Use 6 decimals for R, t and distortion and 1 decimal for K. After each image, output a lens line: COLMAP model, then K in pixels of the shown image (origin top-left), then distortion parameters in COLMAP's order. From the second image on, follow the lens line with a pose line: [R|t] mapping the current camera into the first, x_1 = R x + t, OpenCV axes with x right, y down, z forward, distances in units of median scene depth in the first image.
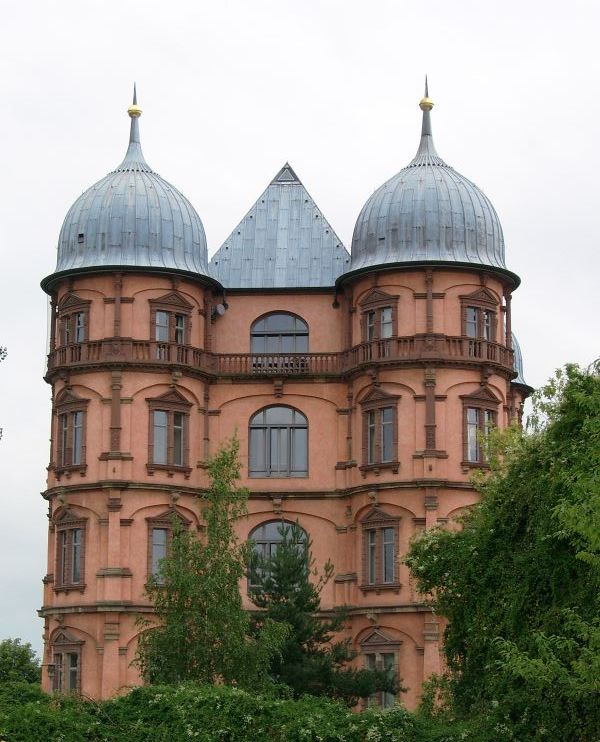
lens RADIAL K [[1929.5, 0, 301.0], [0, 1929.5, 374.7], [0, 0, 1]] dist [-0.078368, 0.000000]
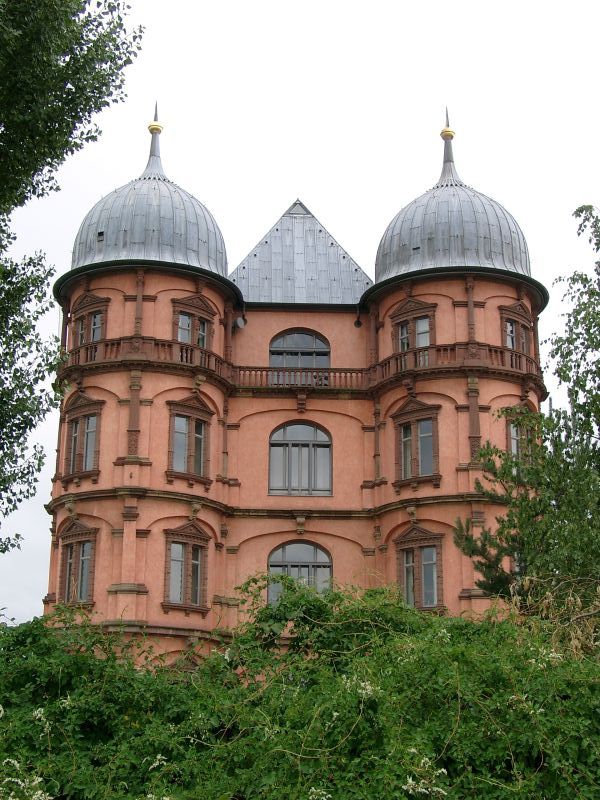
lens RADIAL K [[1257.6, 0, 301.3], [0, 1257.6, 379.8], [0, 0, 1]] dist [-0.085932, 0.000000]
pose [[0.994175, 0.036100, 0.101556, -0.076760], [-0.023663, 0.992358, -0.121102, 0.072349], [-0.105152, 0.117993, 0.987431, 0.392344]]
